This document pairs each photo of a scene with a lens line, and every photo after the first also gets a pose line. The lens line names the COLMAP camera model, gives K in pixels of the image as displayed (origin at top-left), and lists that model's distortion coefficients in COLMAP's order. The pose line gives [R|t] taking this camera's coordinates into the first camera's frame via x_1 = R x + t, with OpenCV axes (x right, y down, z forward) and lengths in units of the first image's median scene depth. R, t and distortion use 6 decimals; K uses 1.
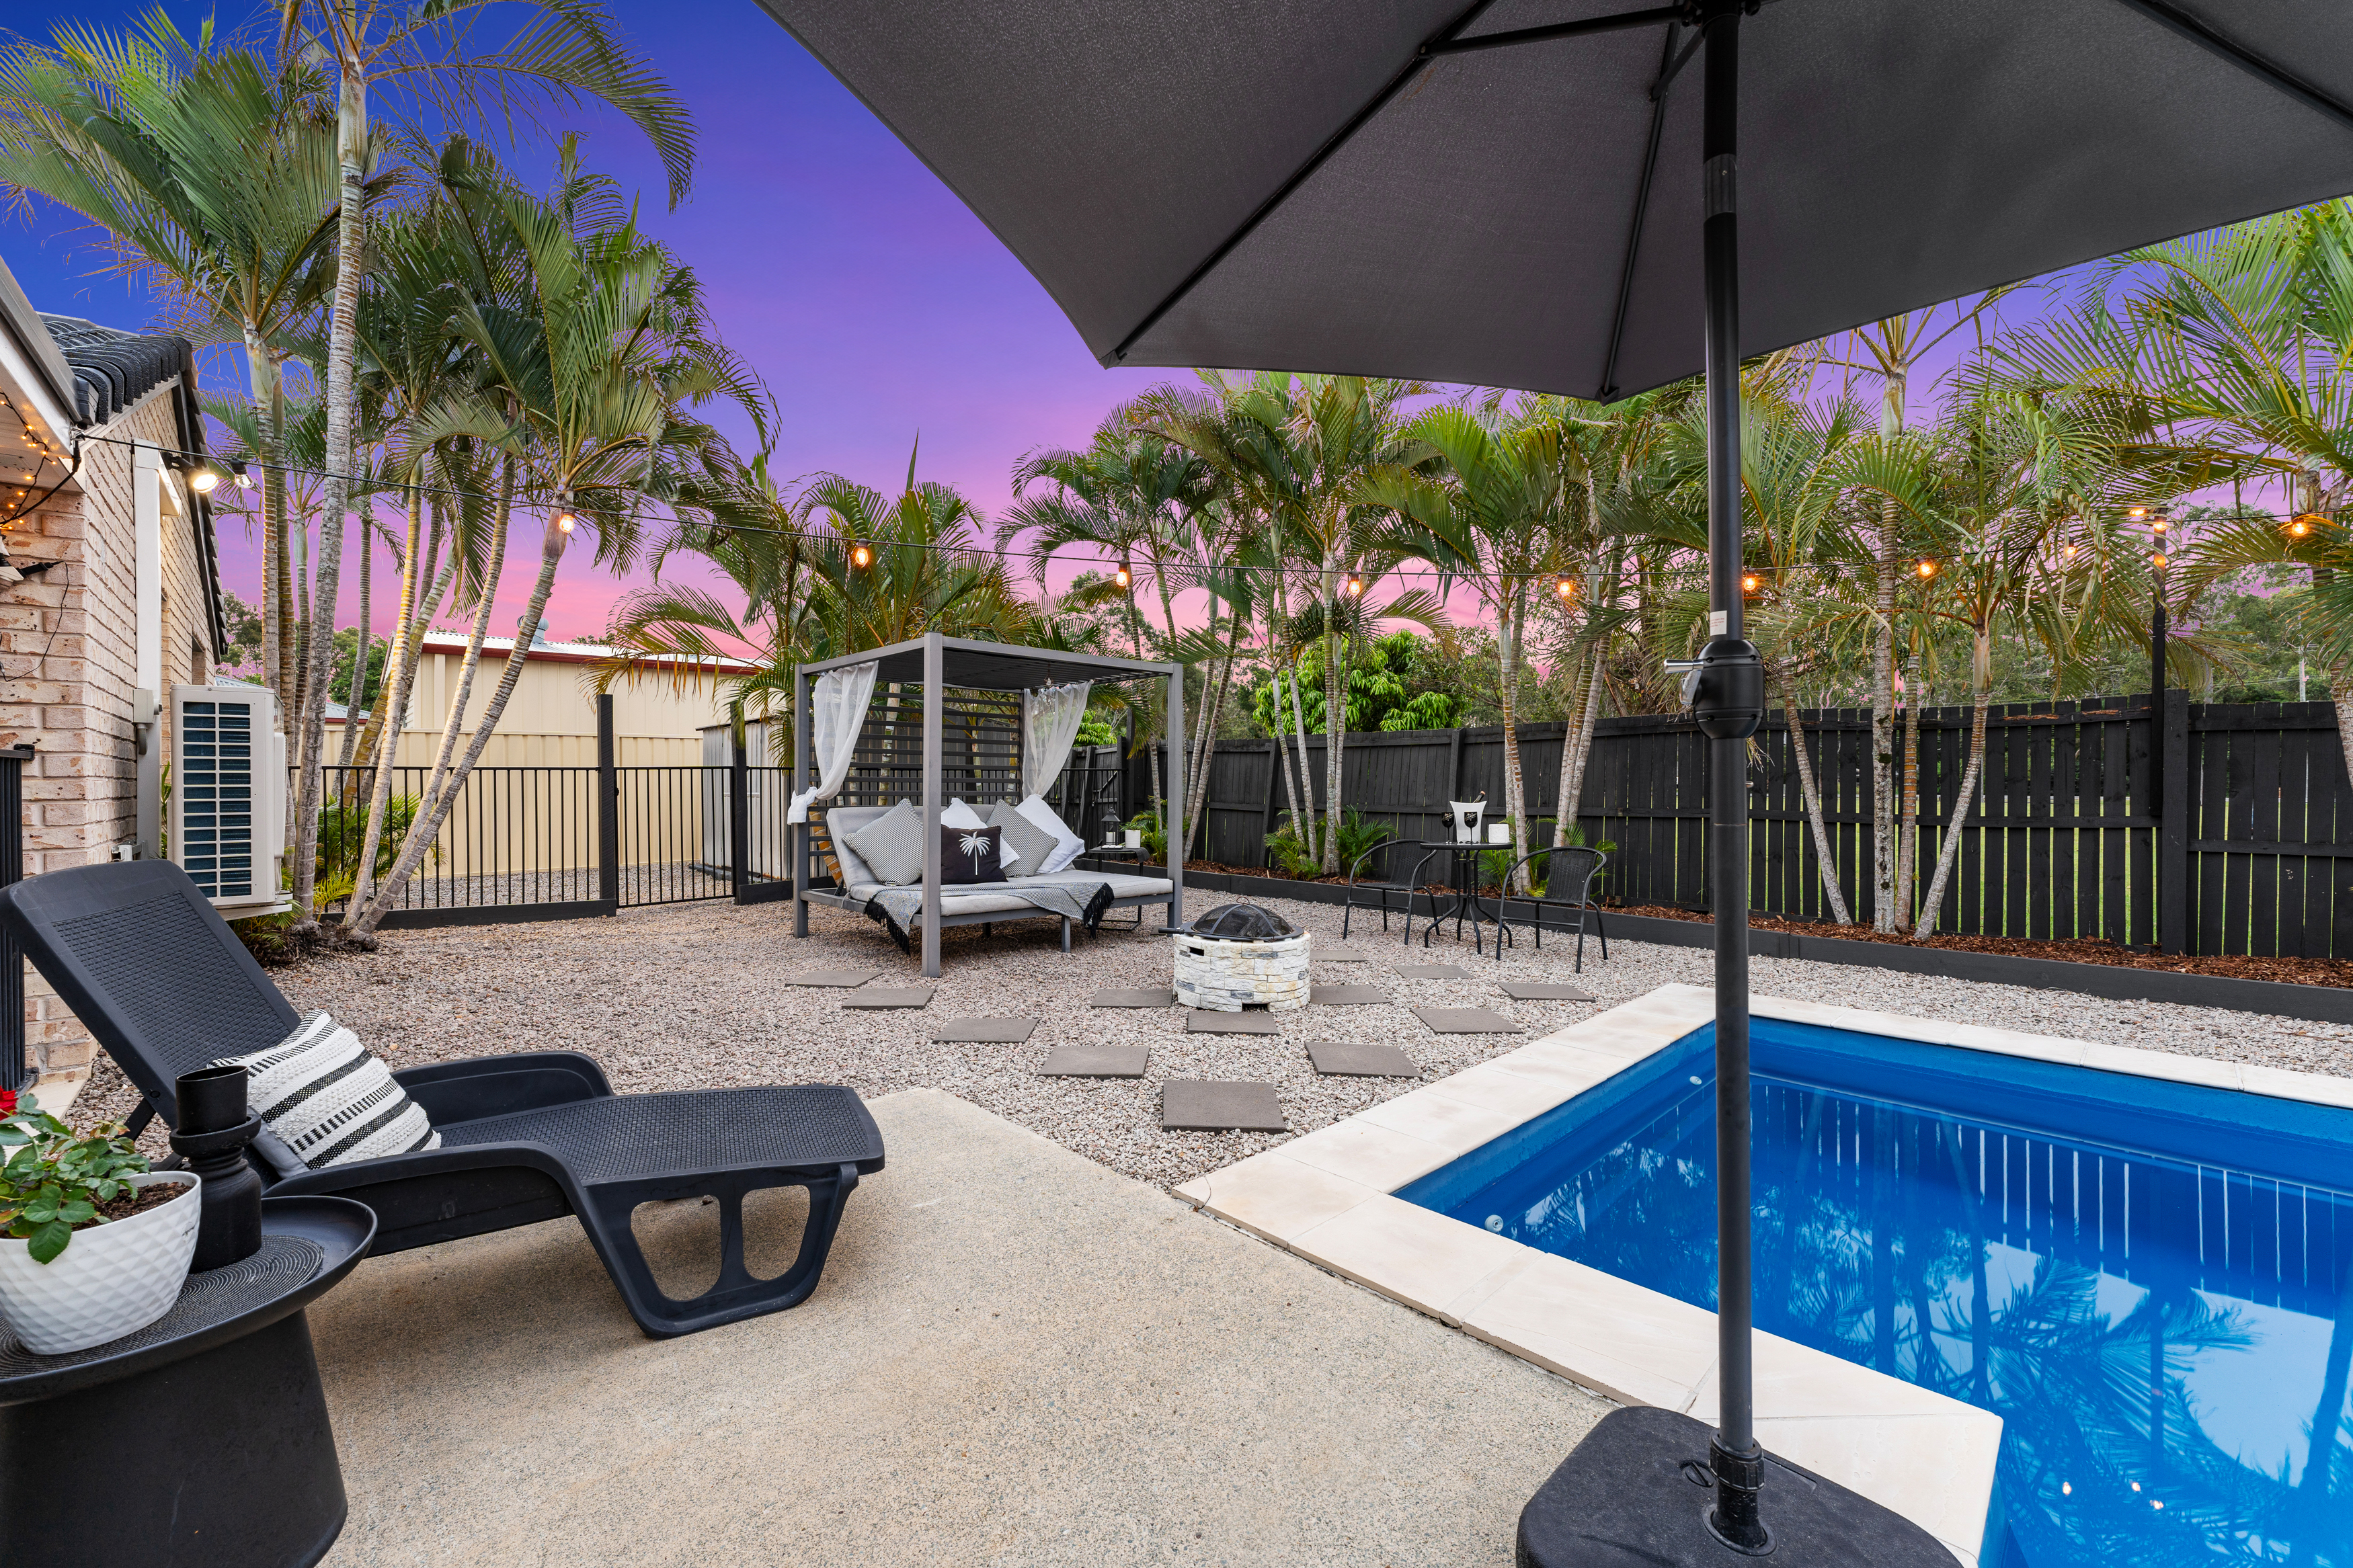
lens RADIAL K [[946.8, 0, 1162.7], [0, 946.8, 788.1], [0, 0, 1]] dist [-0.003185, -0.000276]
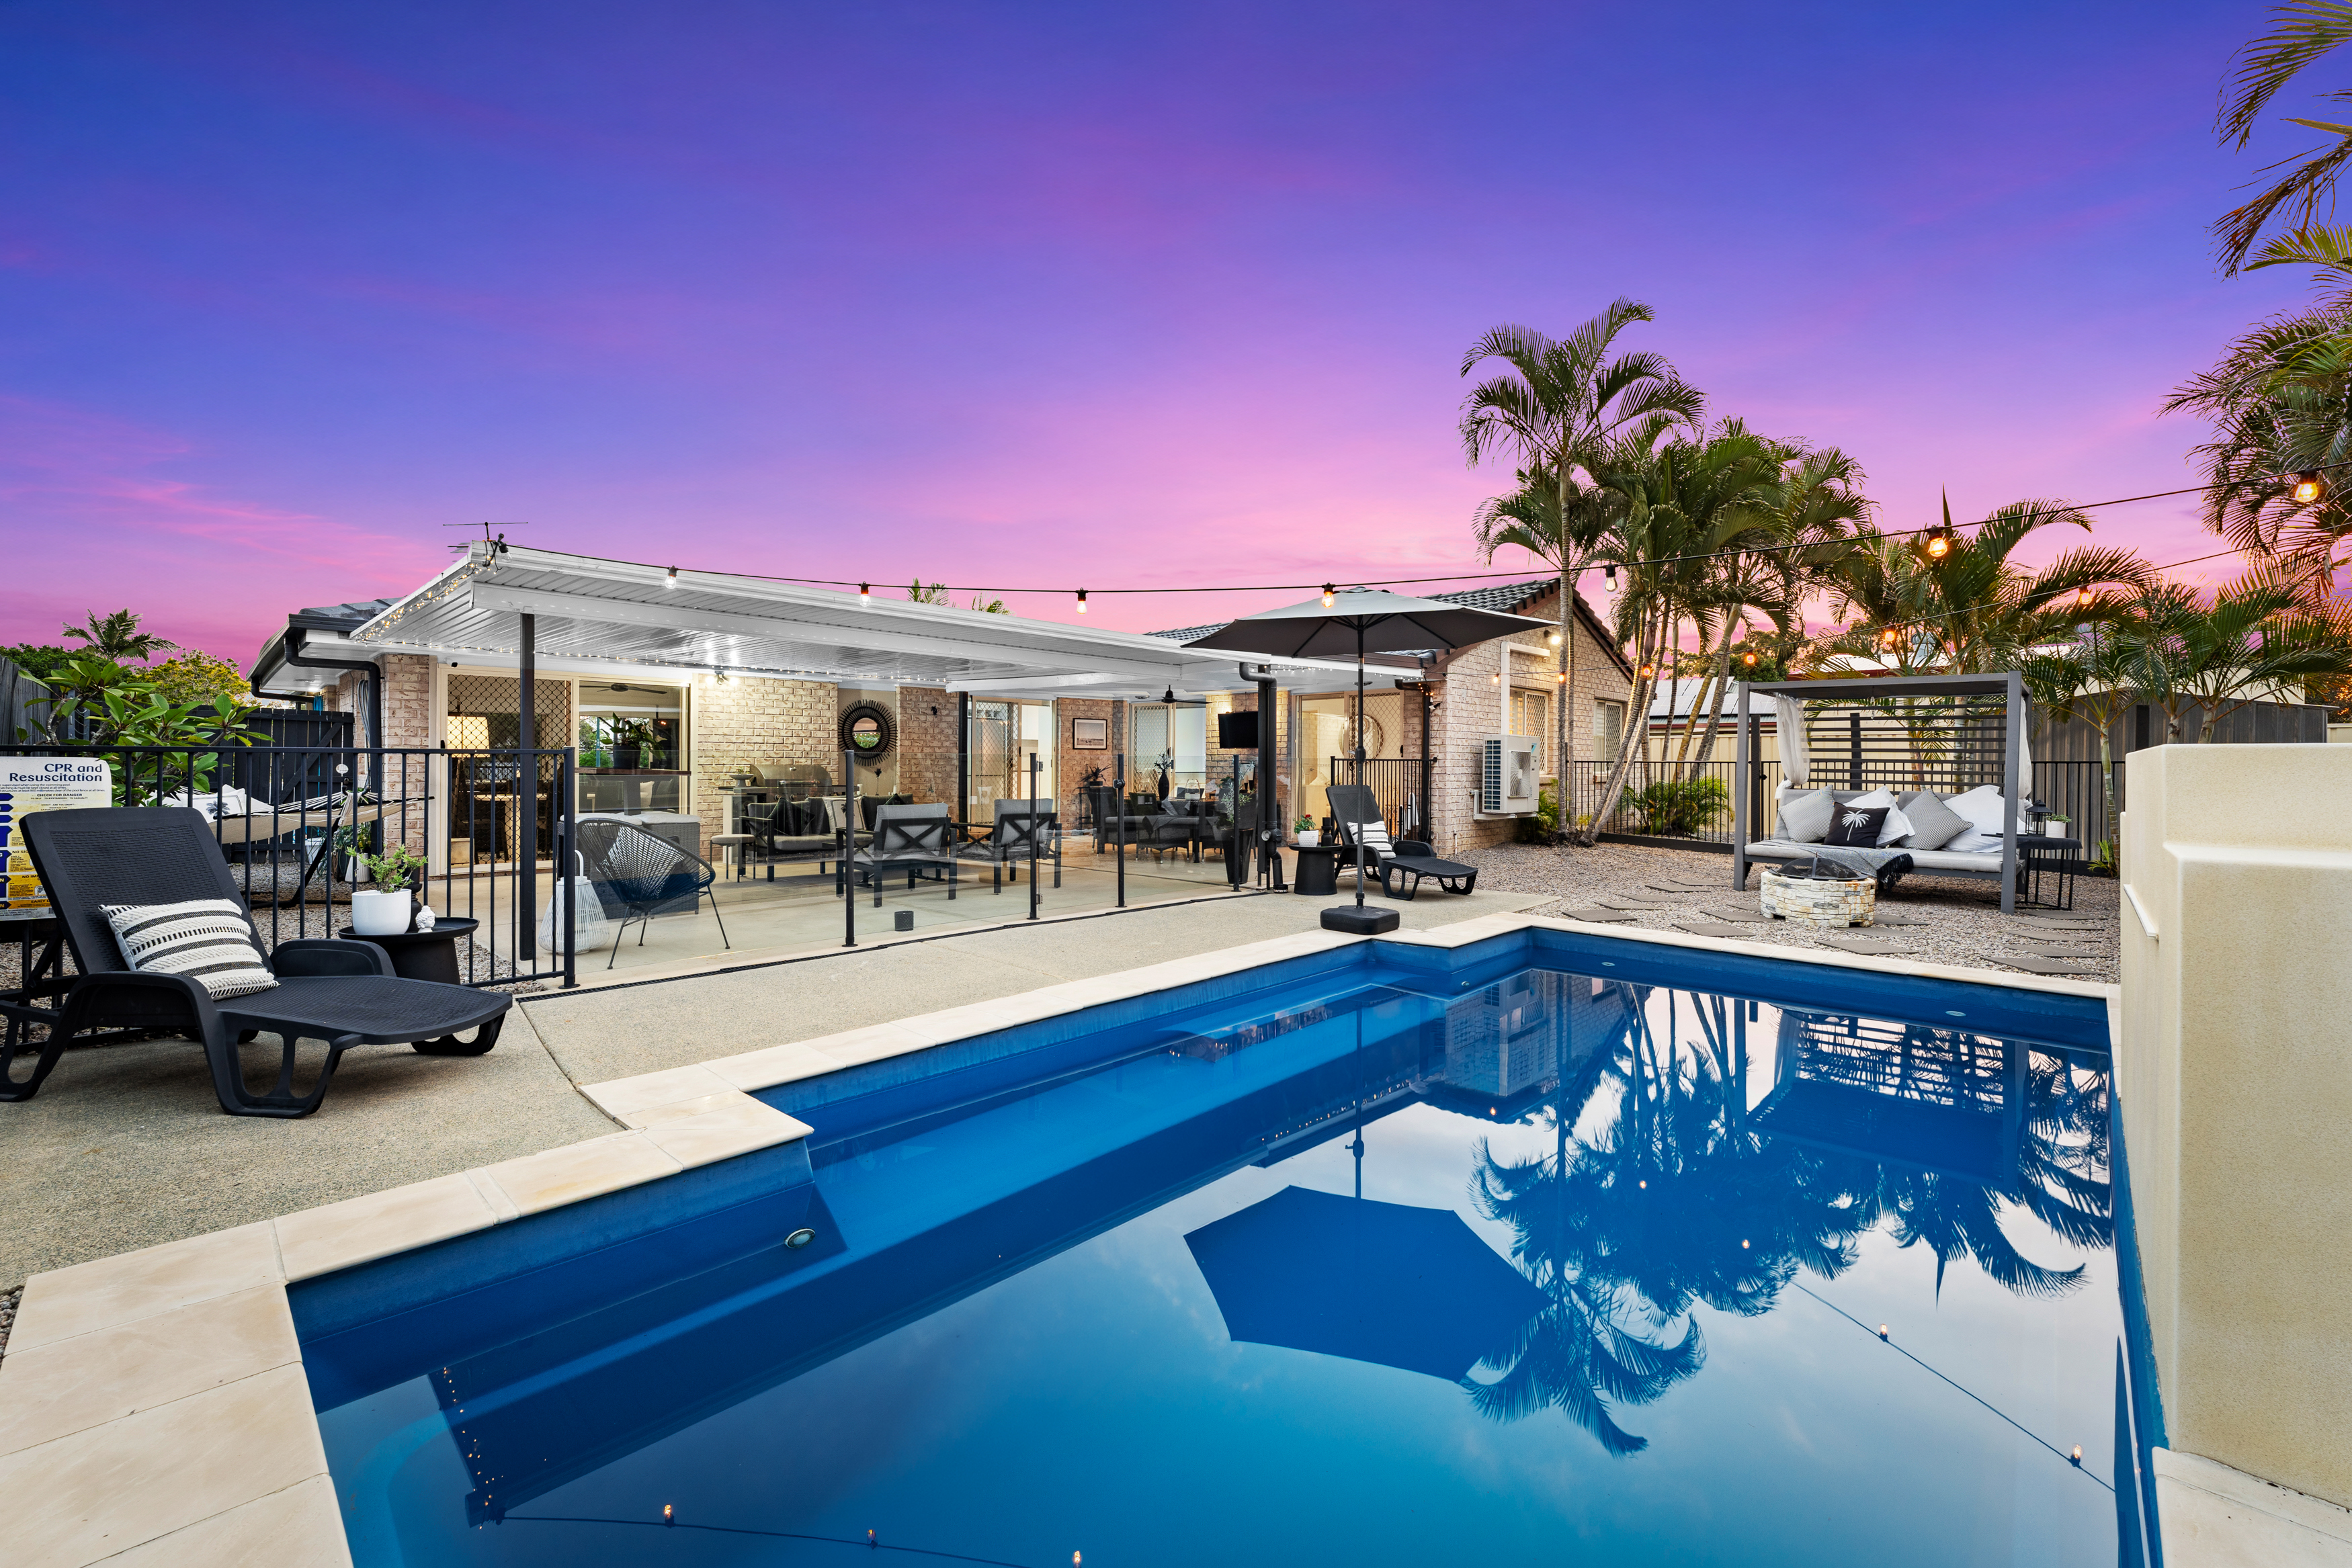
lens RADIAL K [[946.4, 0, 1158.2], [0, 946.4, 766.3], [0, 0, 1]] dist [-0.003185, -0.000276]
pose [[0.046622, 0.011650, -0.998845, 1.138220], [-0.017800, 0.999783, 0.010830, -0.014381], [0.998754, 0.017274, 0.046819, -0.084327]]
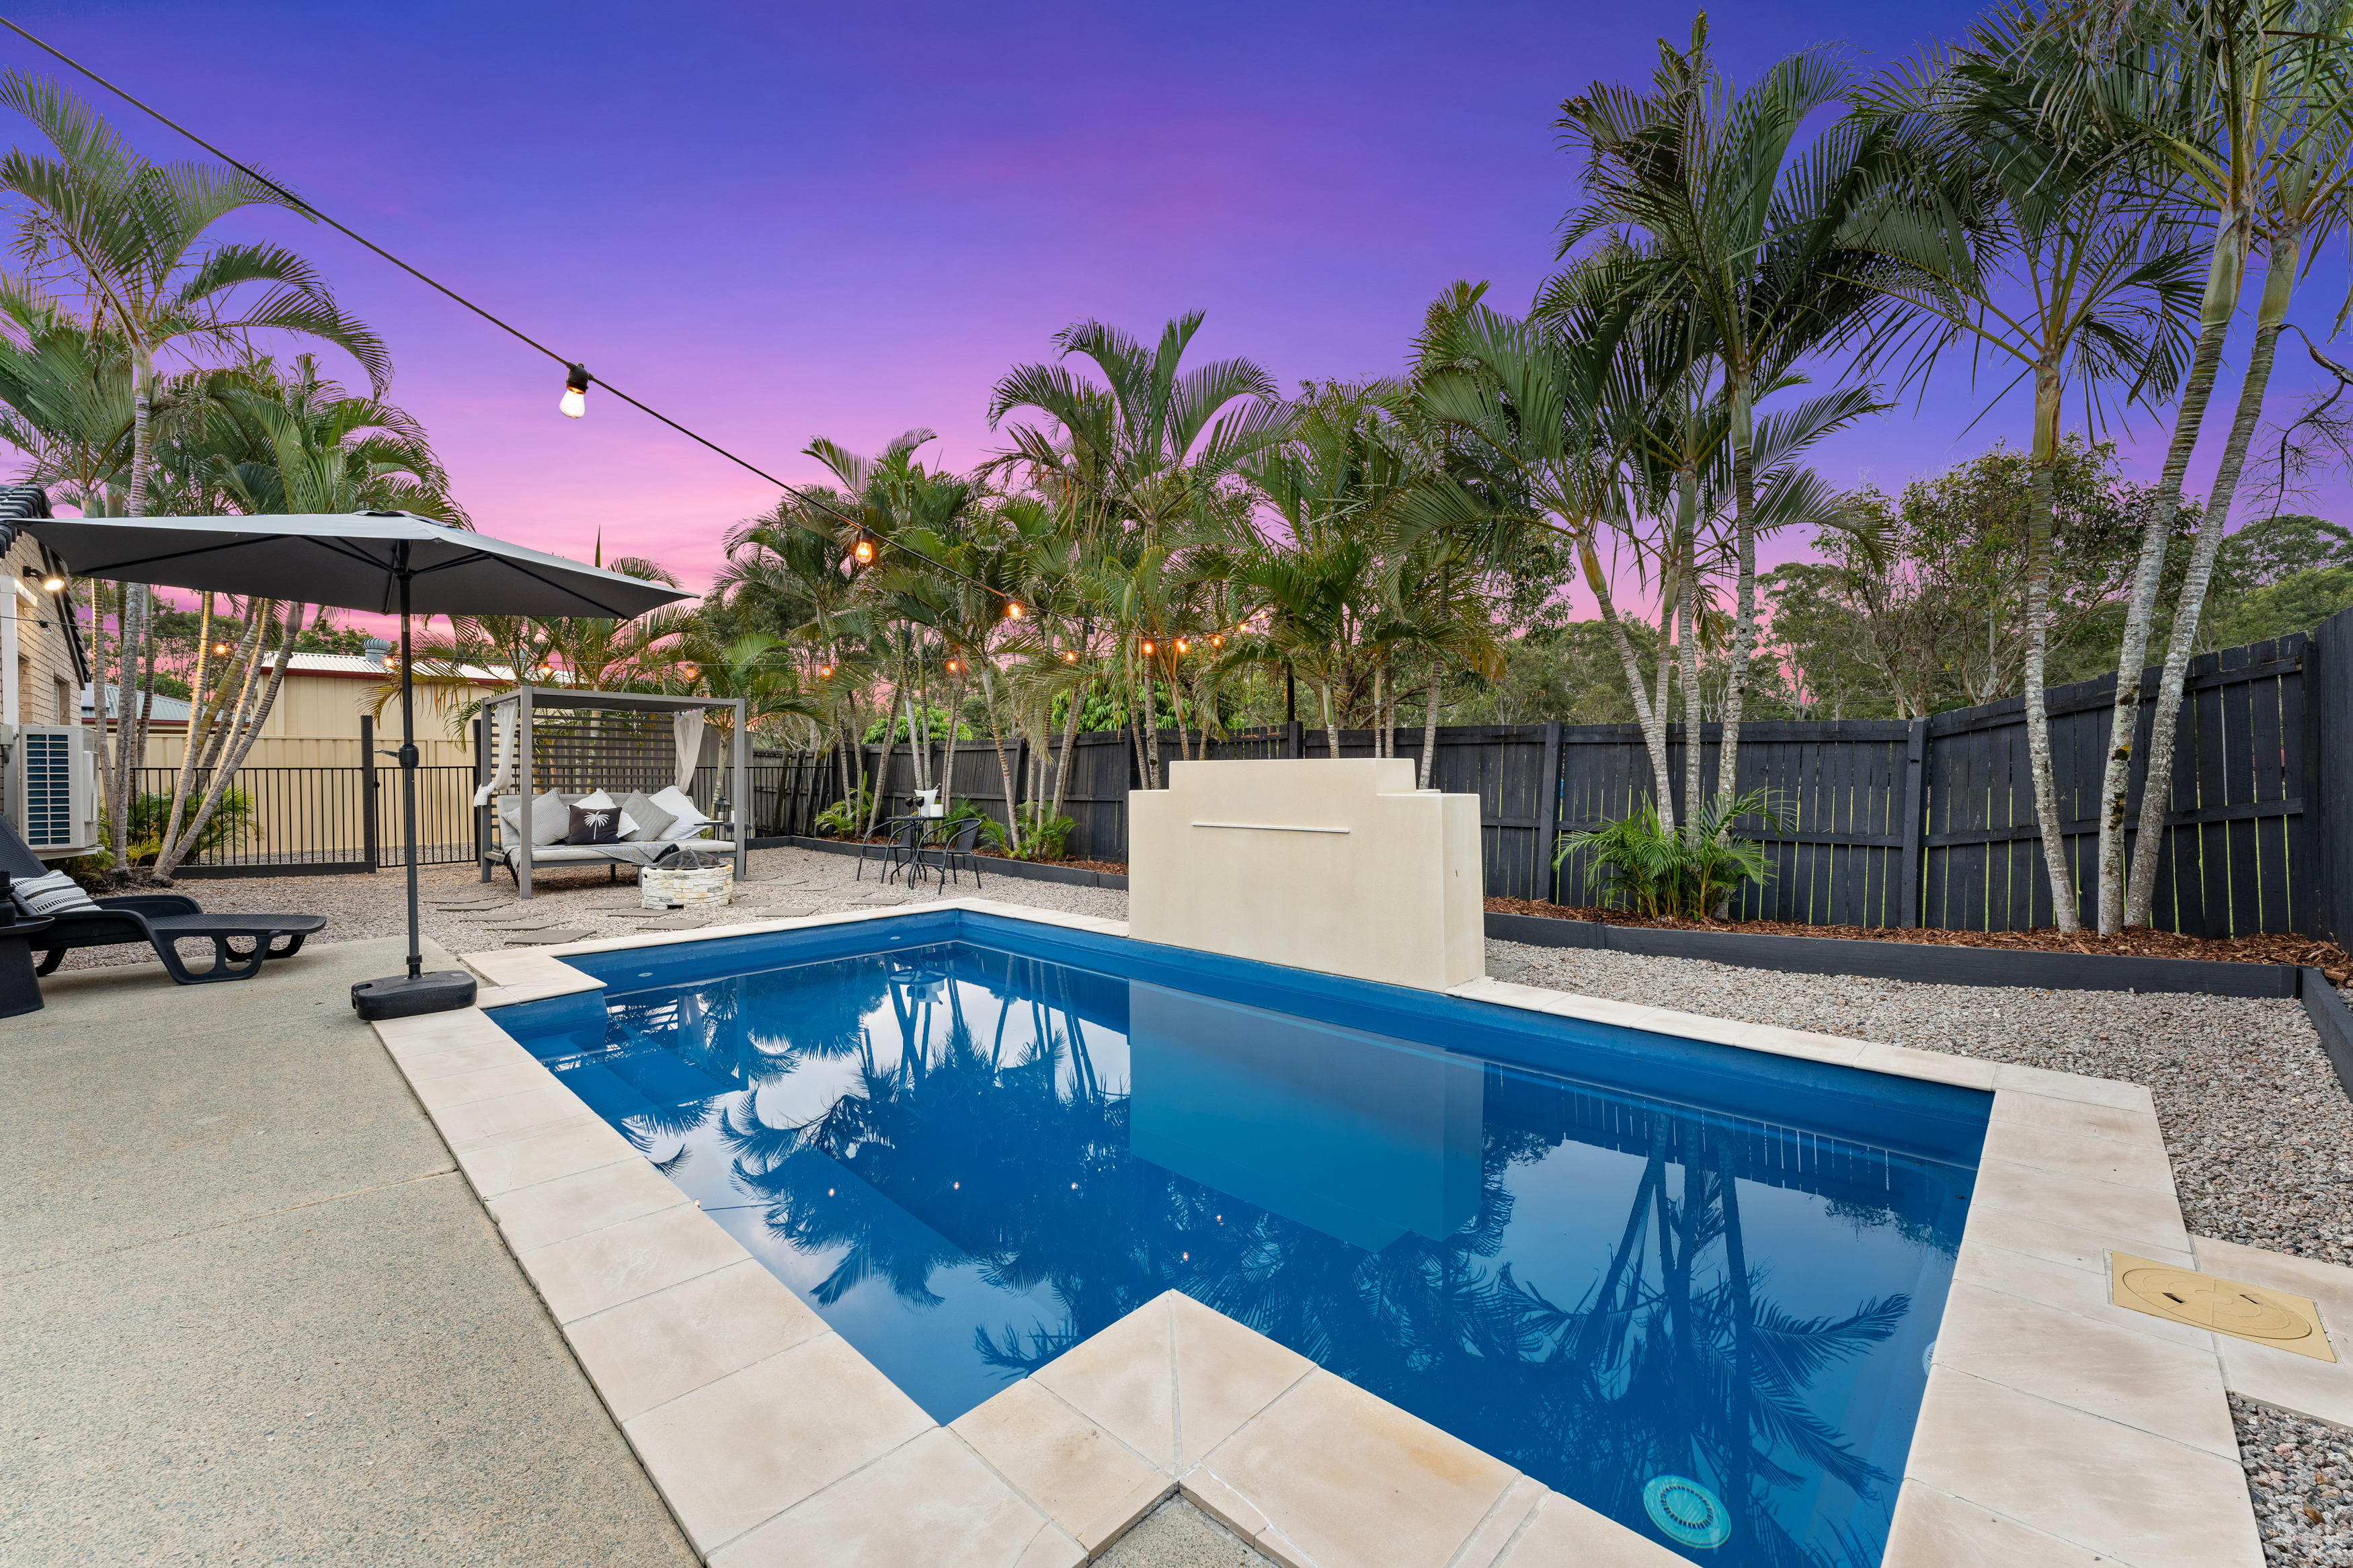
lens RADIAL K [[946.8, 0, 1174.1], [0, 946.8, 786.6], [0, 0, 1]] dist [-0.003185, -0.000276]
pose [[0.999012, -0.002368, 0.044373, 0.656394], [0.002089, 0.999978, 0.006349, 0.000171], [-0.044387, -0.006250, 0.998995, -0.547573]]
